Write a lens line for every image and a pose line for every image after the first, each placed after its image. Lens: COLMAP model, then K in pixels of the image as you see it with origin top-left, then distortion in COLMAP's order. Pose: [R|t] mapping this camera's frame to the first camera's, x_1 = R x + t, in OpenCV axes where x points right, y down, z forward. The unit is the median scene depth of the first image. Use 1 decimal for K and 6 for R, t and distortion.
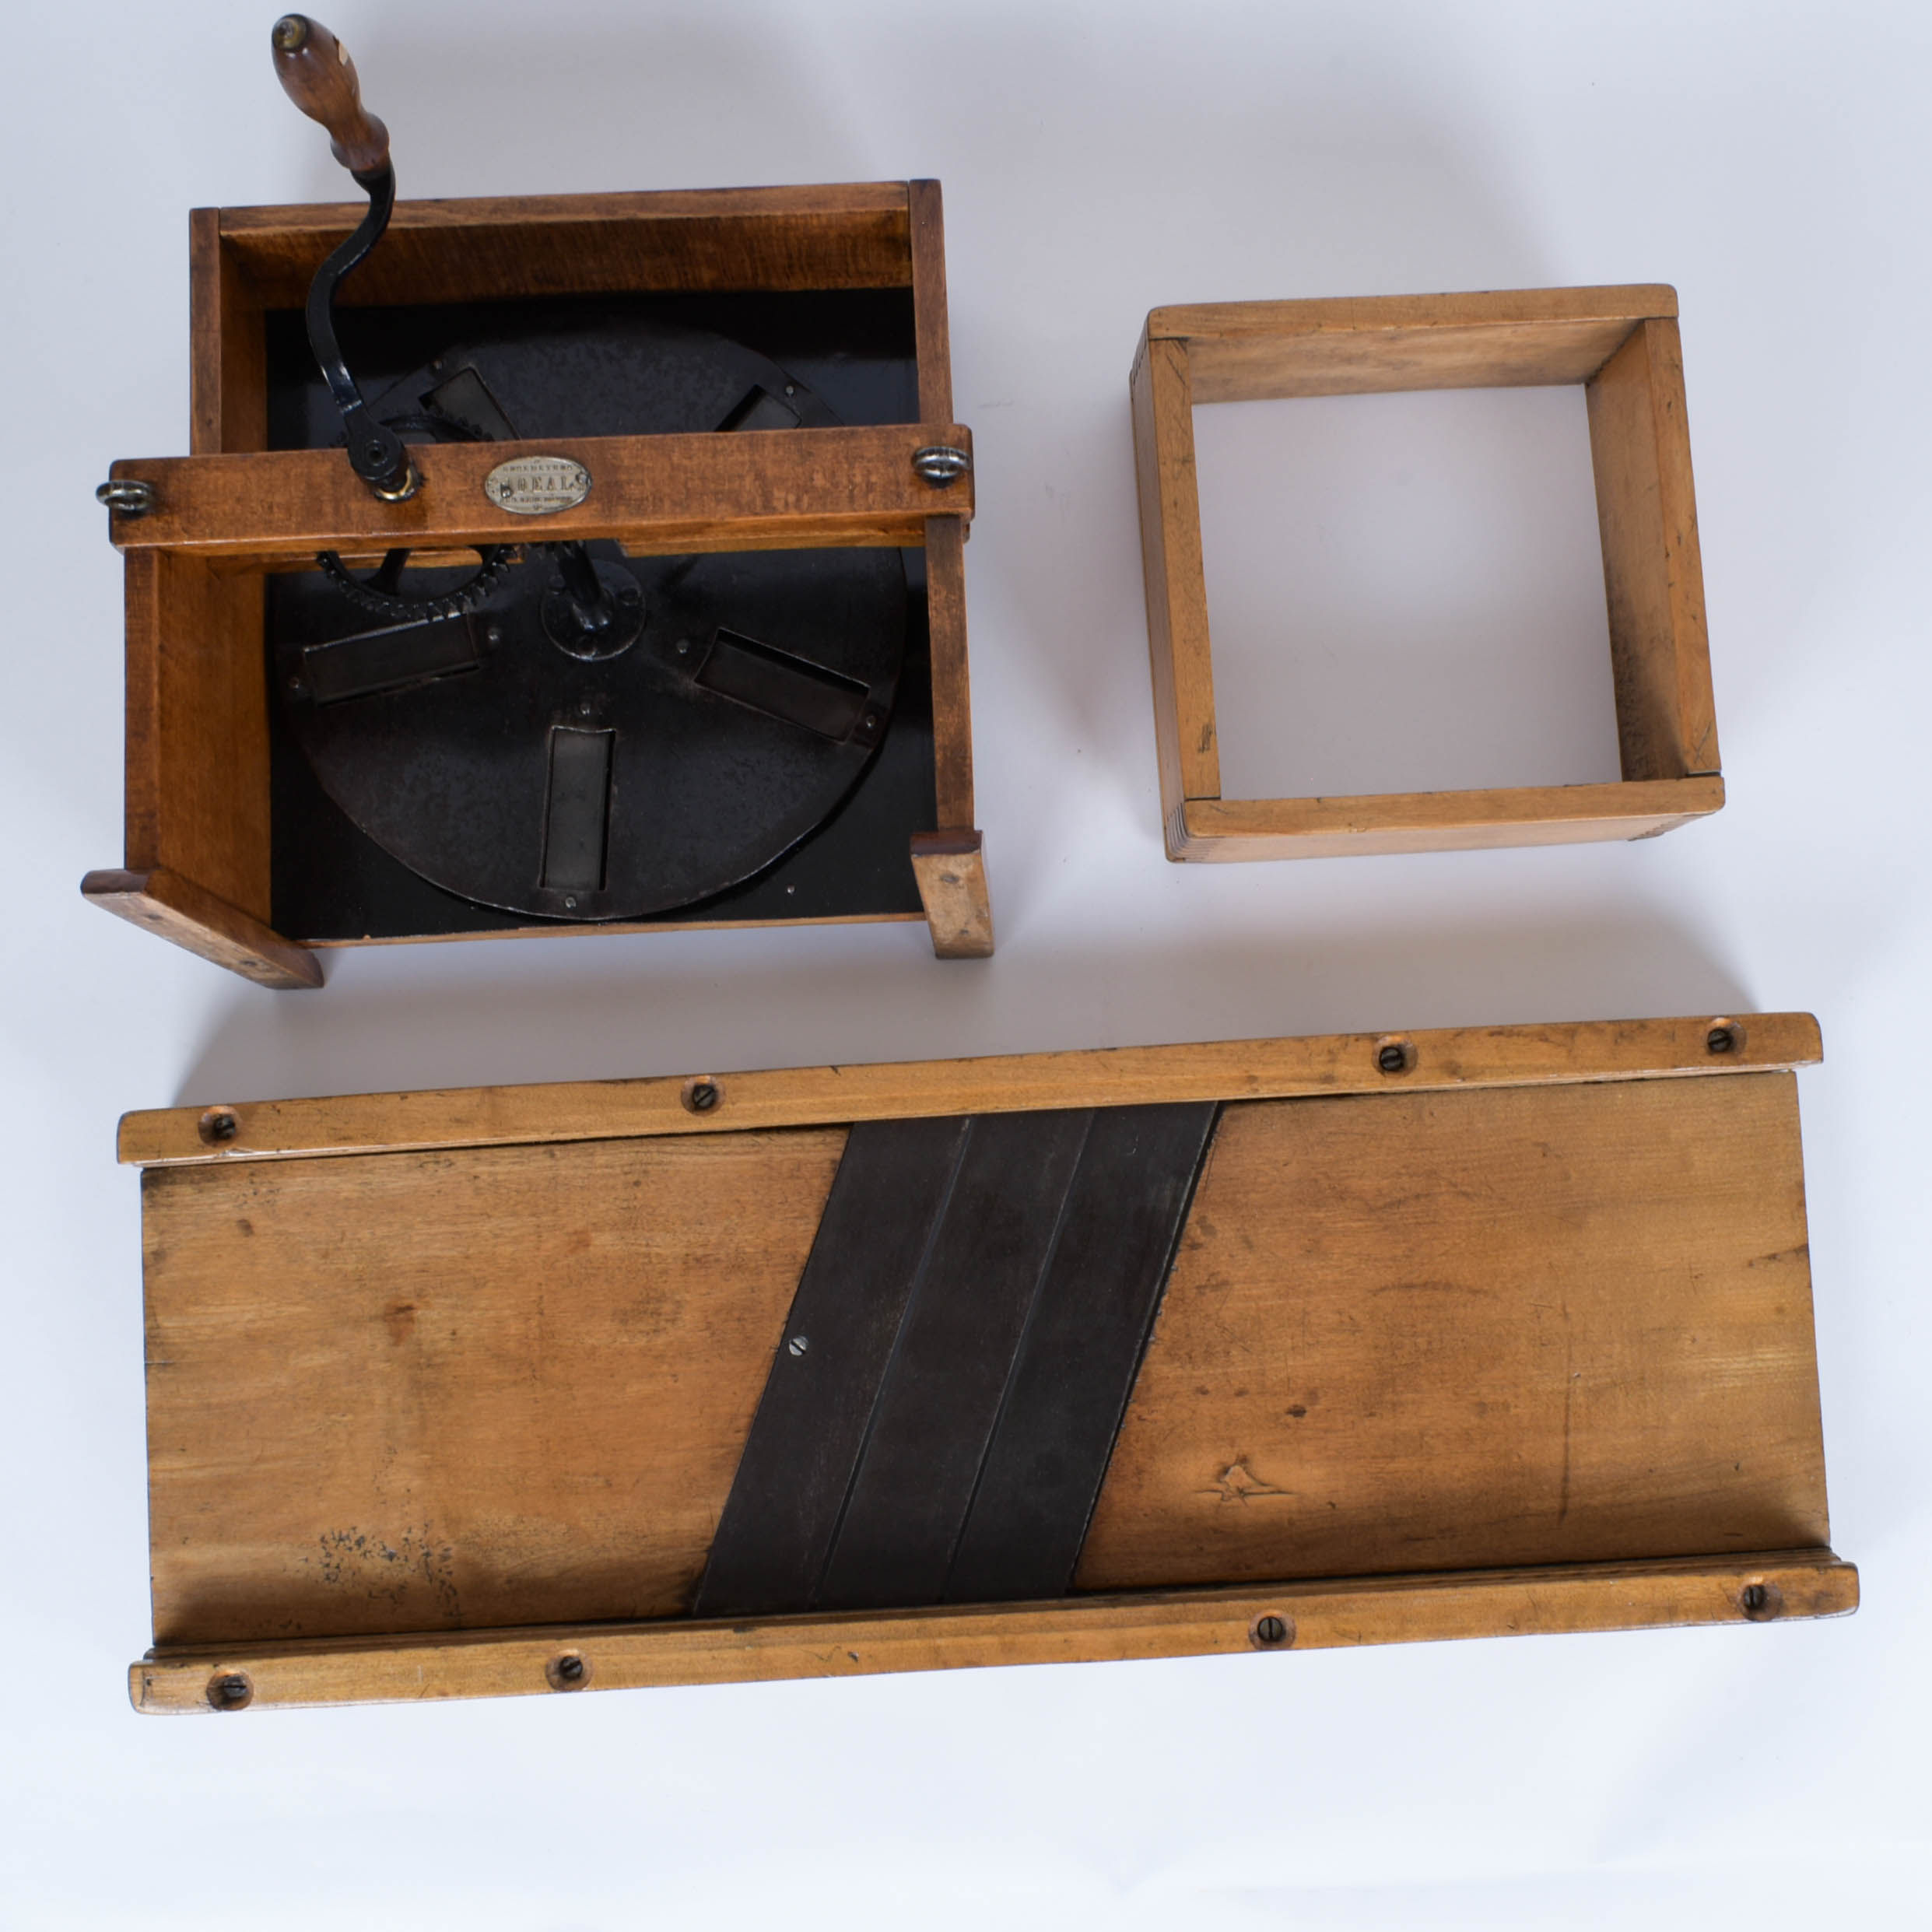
lens RADIAL K [[2151.3, 0, 956.8], [0, 2151.3, 1067.4], [0, 0, 1]] dist [-0.007497, 0.000000]
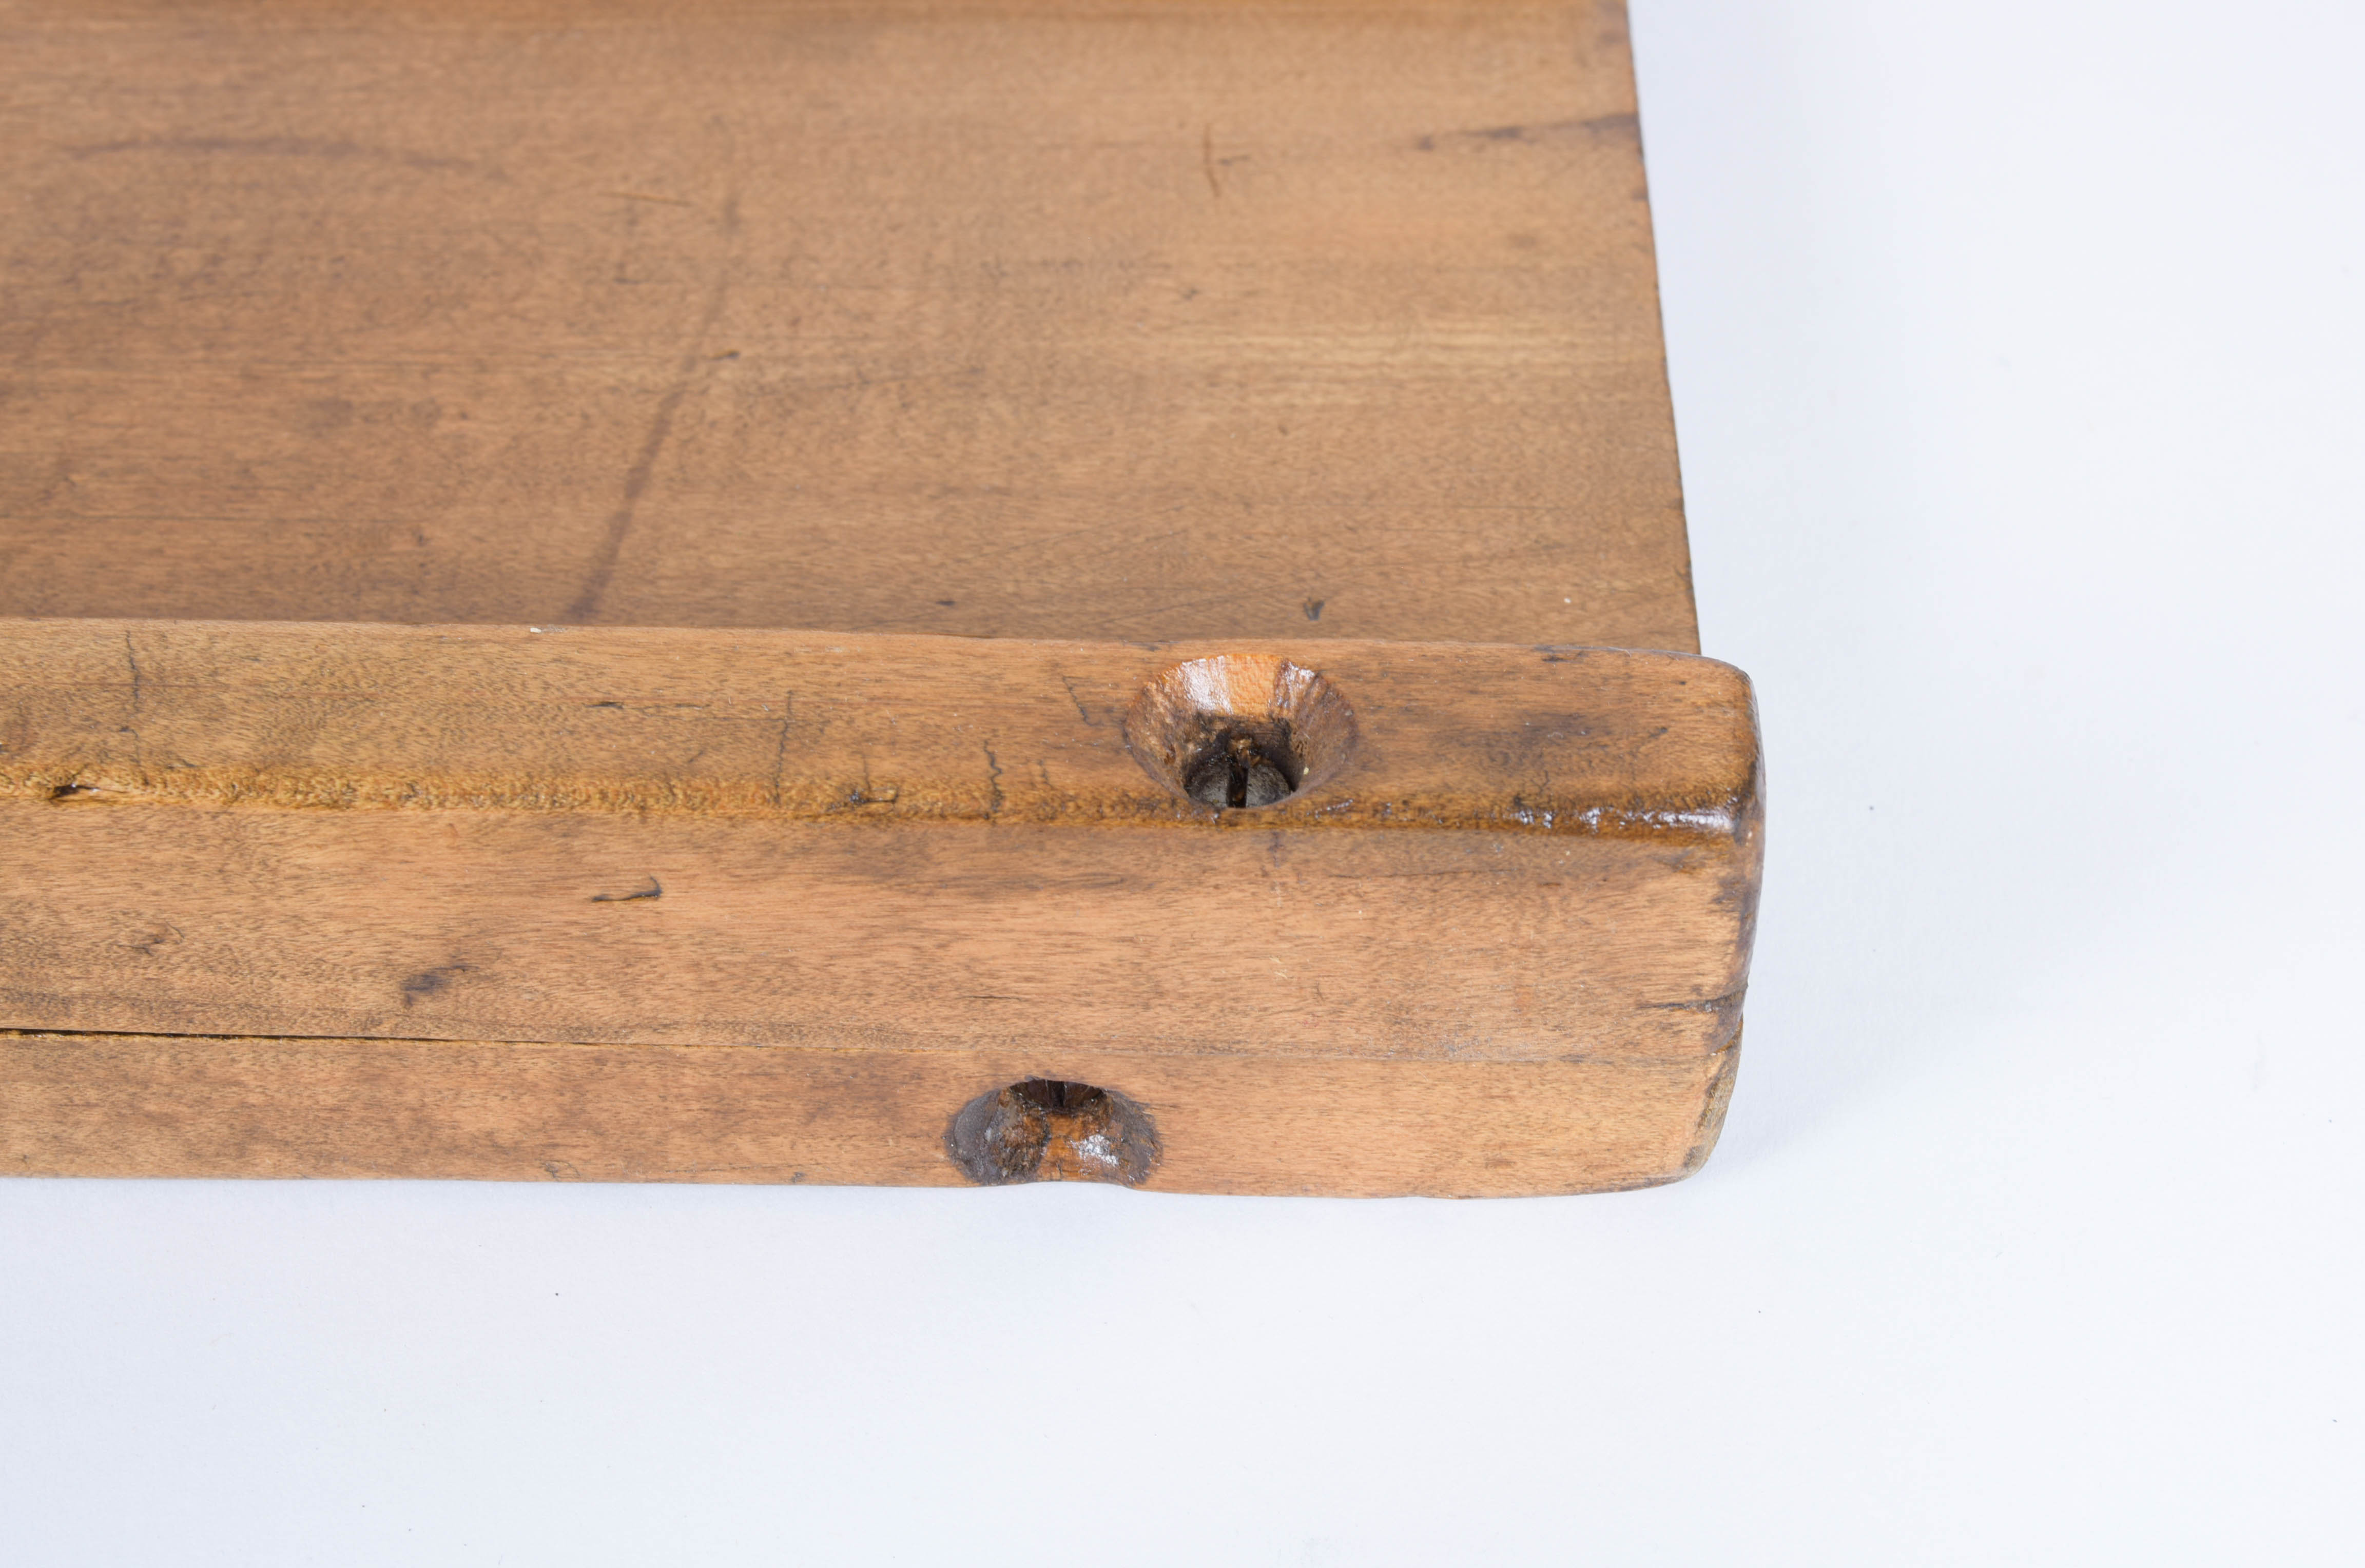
lens RADIAL K [[3221.1, 0, 1197.4], [0, 3221.1, 774.5], [0, 0, 1]] dist [-0.018890, 0.000000]
pose [[0.995123, 0.040344, -0.090010, 0.385057], [-0.090903, 0.729332, -0.678094, 0.442073], [0.038290, 0.682969, 0.729443, 0.758828]]
